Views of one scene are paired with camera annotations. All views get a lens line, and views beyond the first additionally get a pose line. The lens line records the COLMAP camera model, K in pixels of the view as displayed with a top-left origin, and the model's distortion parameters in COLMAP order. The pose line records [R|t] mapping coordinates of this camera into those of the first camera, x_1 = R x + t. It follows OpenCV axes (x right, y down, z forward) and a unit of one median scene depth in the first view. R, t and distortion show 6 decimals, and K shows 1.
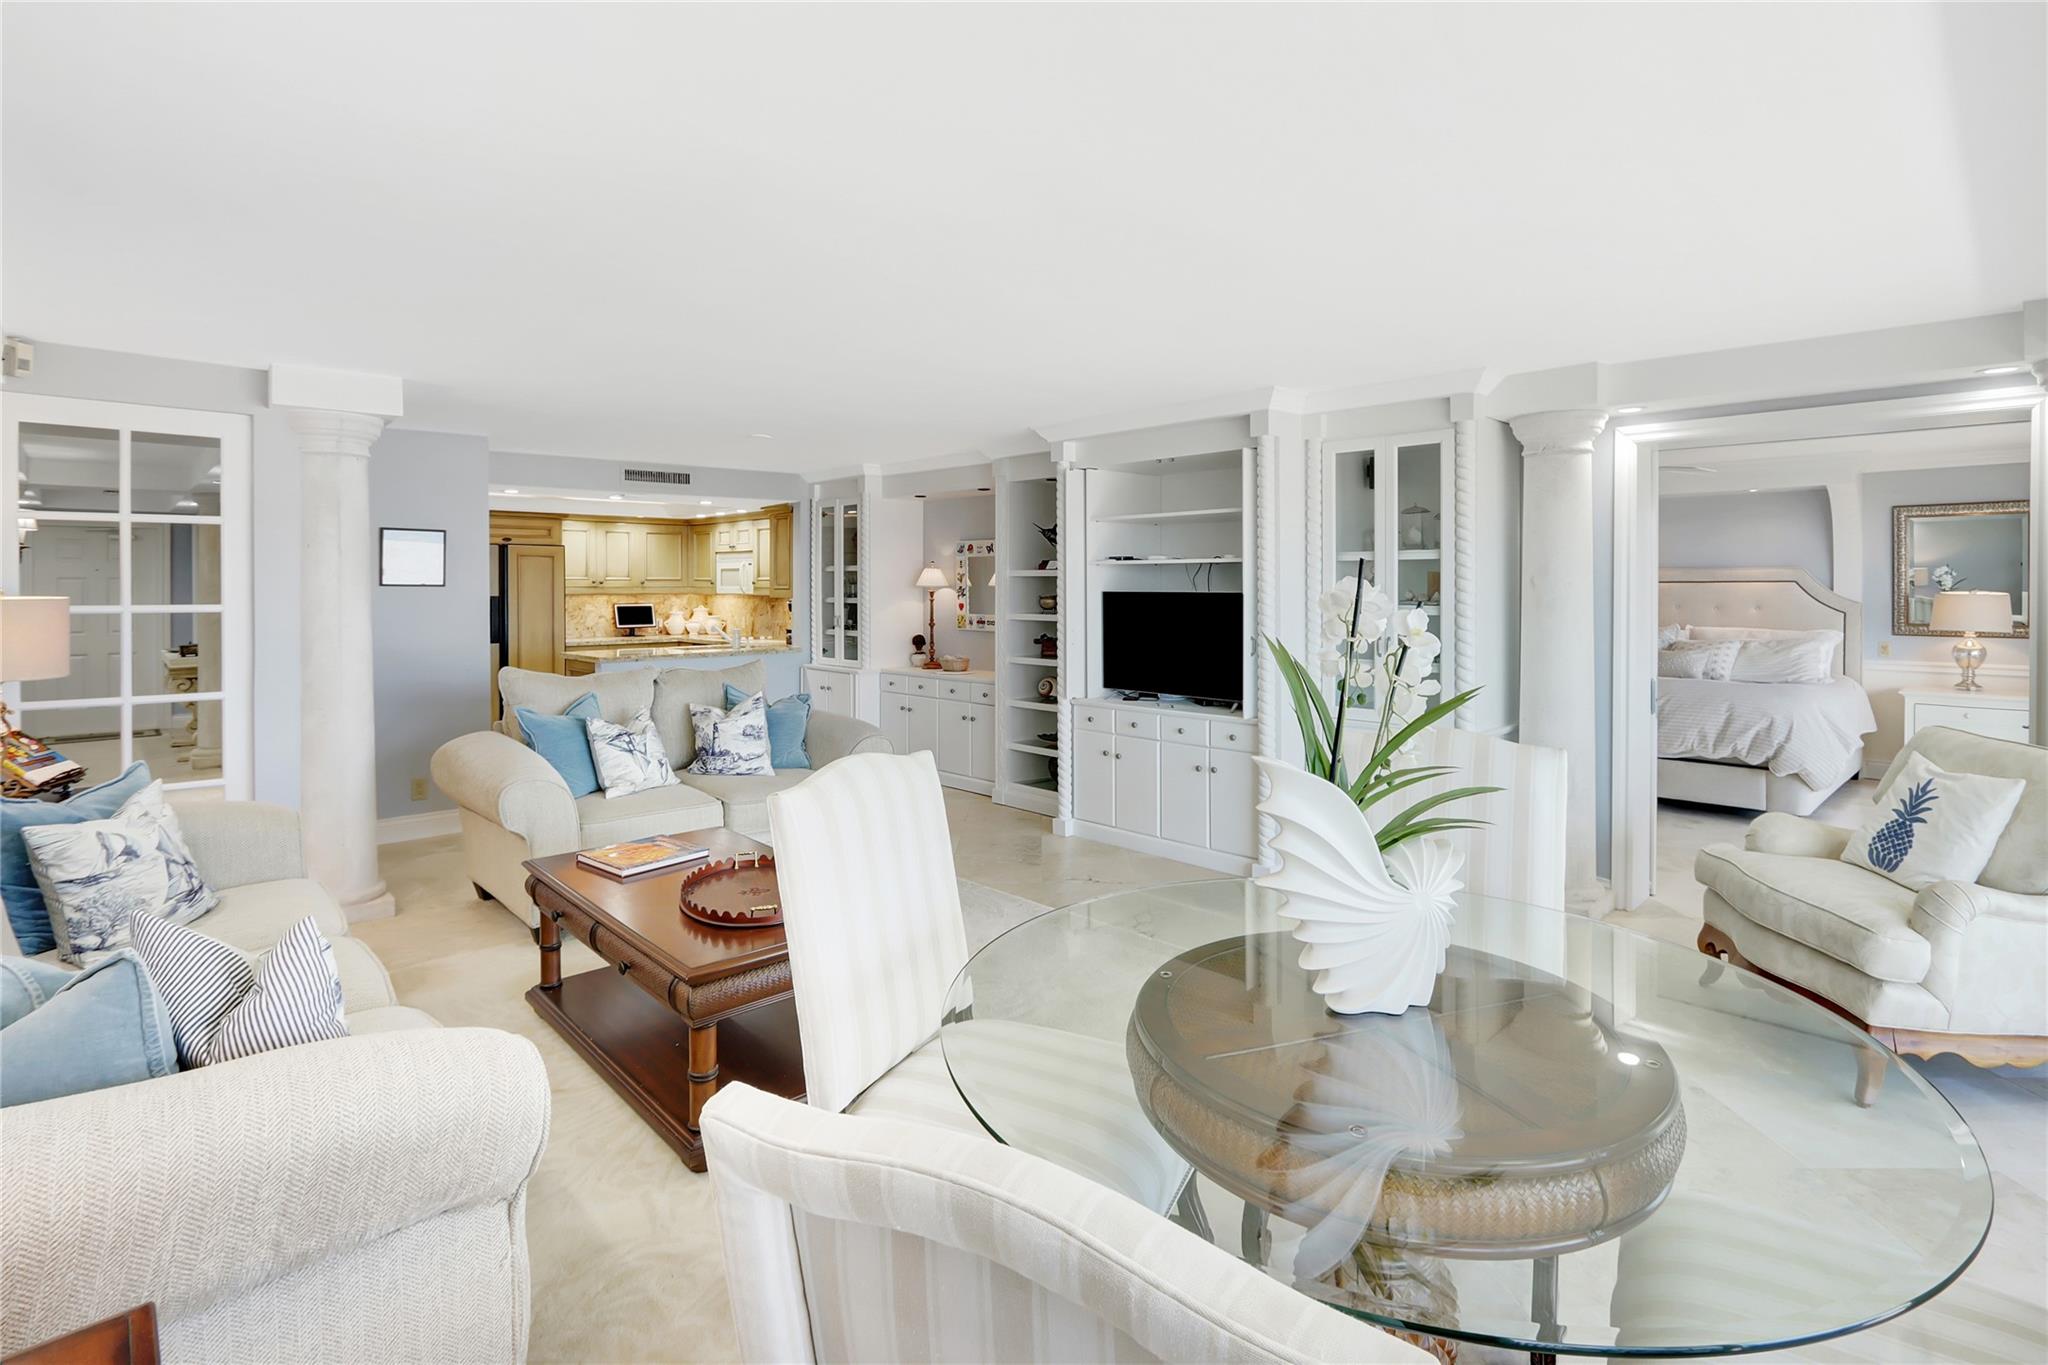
lens RADIAL K [[979.2, 0, 1017.8], [0, 979.2, 594.5], [0, 0, 1]] dist [-0.000251, -0.000017]
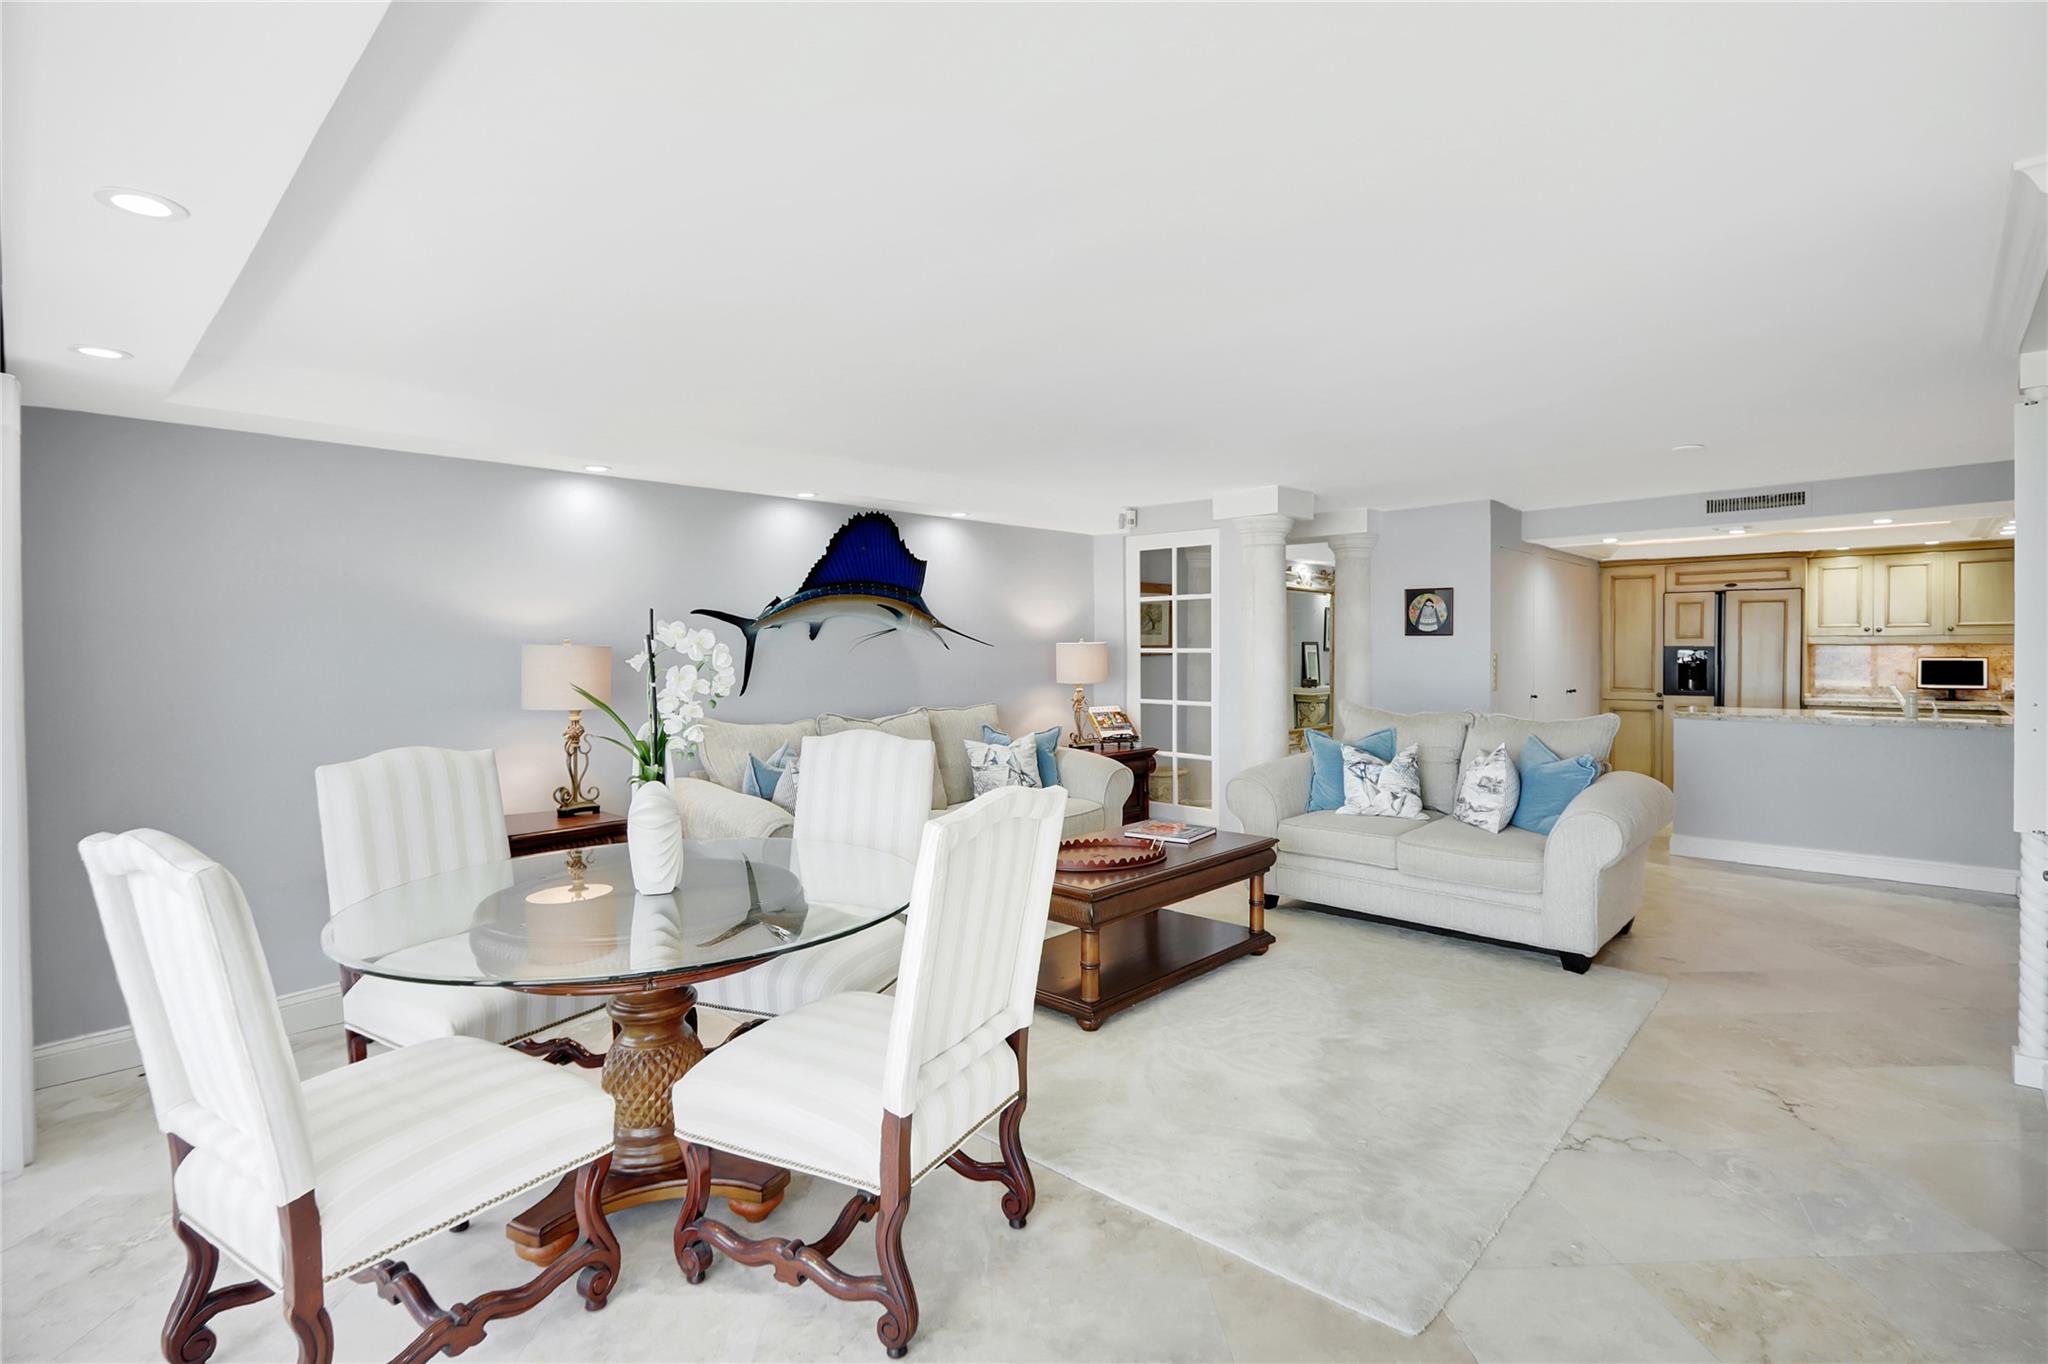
lens RADIAL K [[987.5, 0, 1024.0], [0, 987.5, 682.0], [0, 0, 1]] dist [-0.003035, -0.000564]
pose [[0.072804, 0.035650, -0.996709, 0.393549], [-0.002951, 0.999364, 0.035530, 0.004559], [0.997342, 0.000354, 0.072863, 0.286974]]
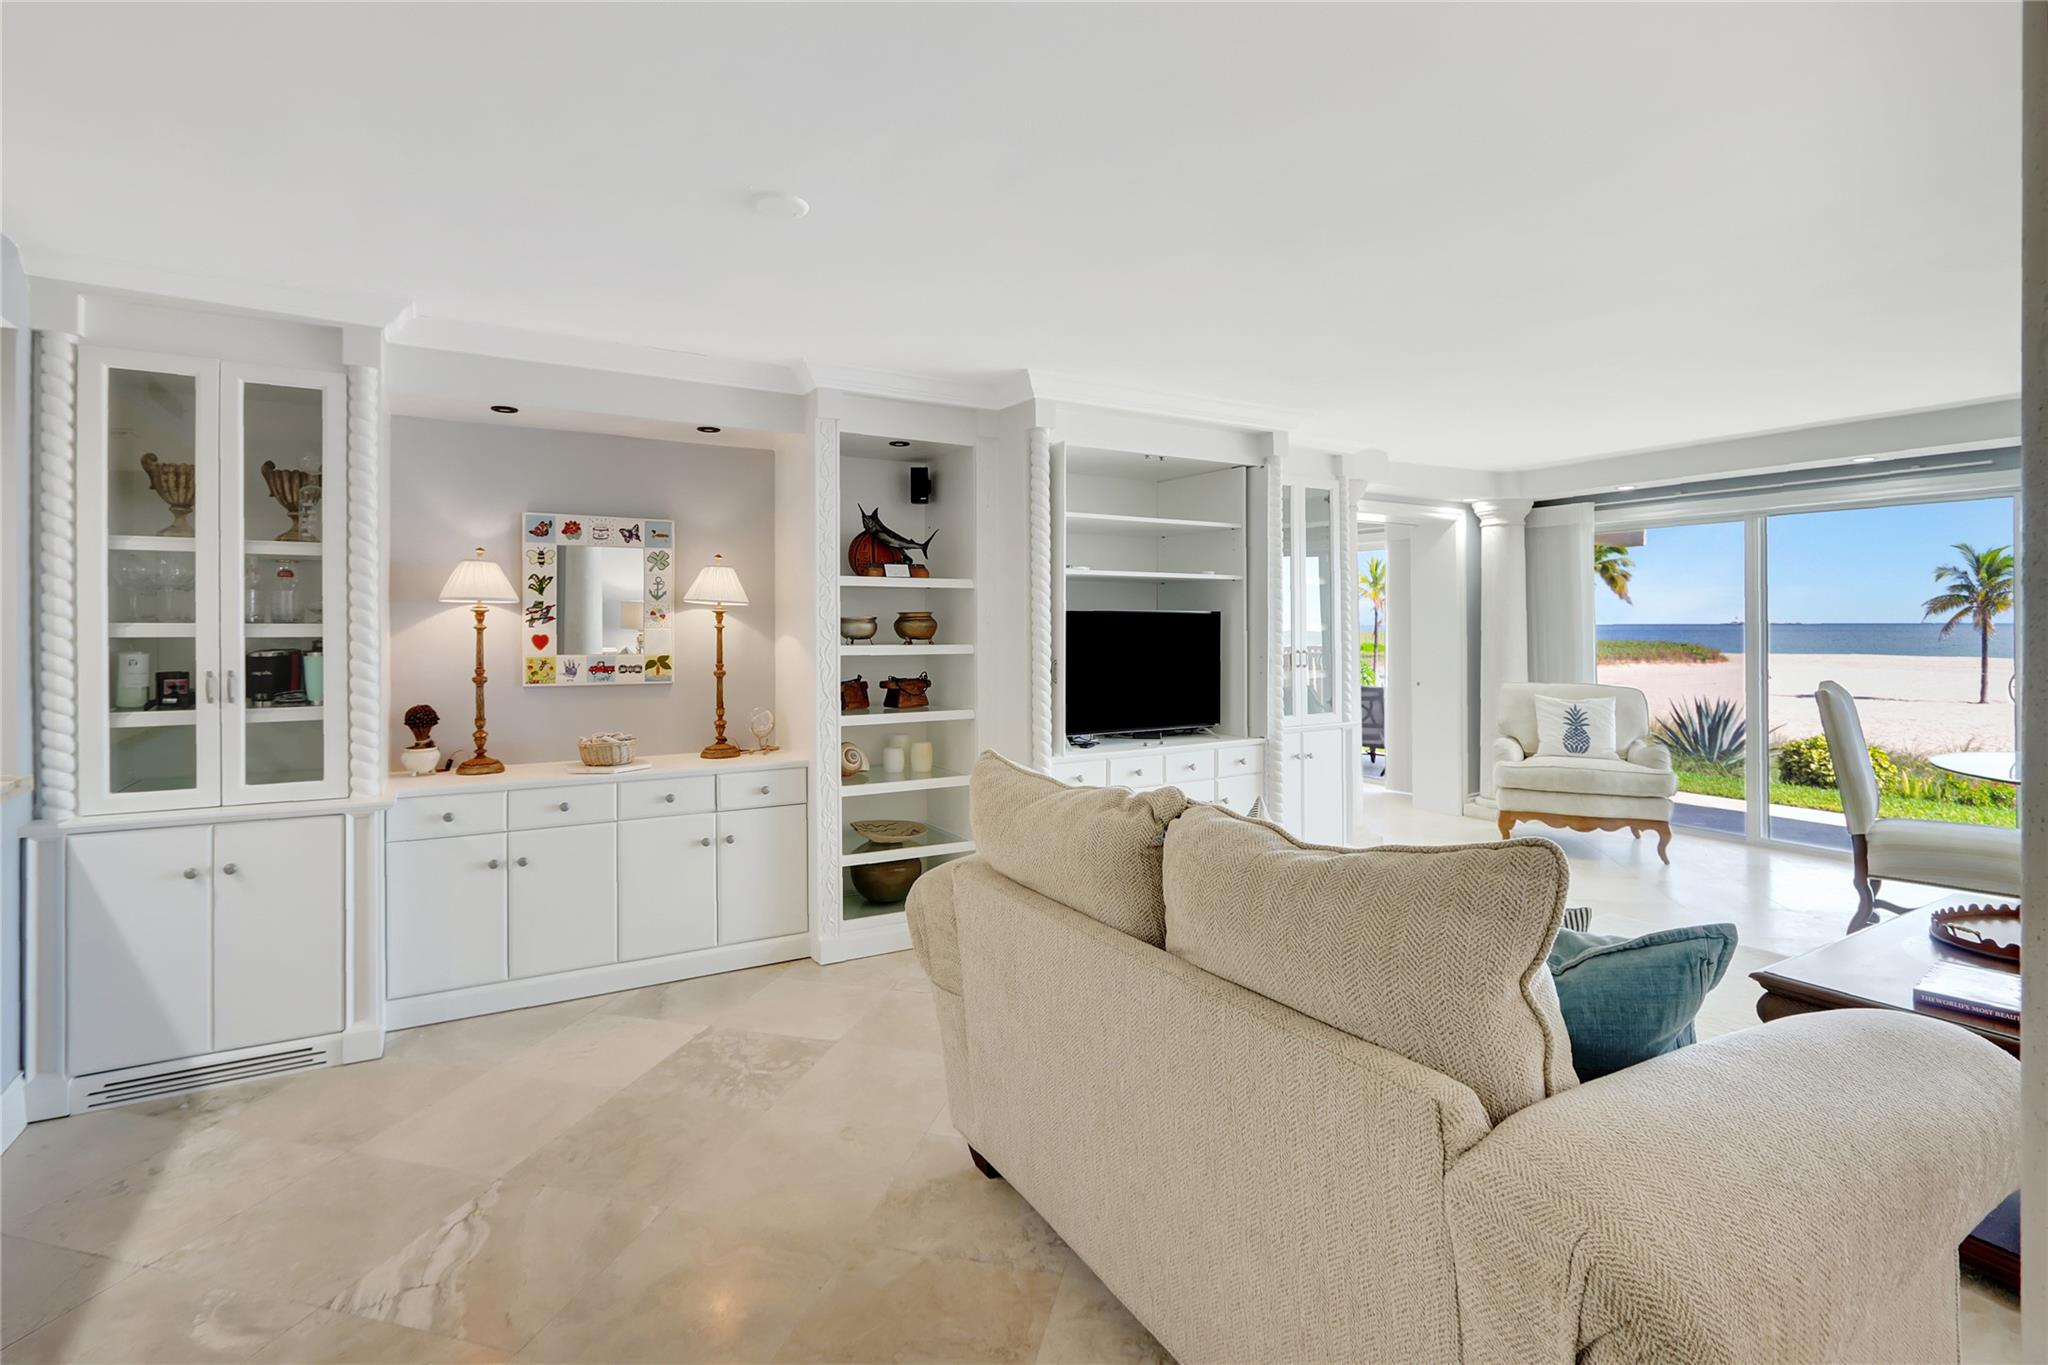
lens RADIAL K [[981.5, 0, 1021.0], [0, 981.5, 612.2], [0, 0, 1]] dist [-0.001036, -0.000485]
pose [[0.217198, 0.014942, 0.976013, -0.483278], [0.008526, 0.999816, -0.017204, 0.007949], [-0.976090, 0.012058, 0.217031, 0.621125]]
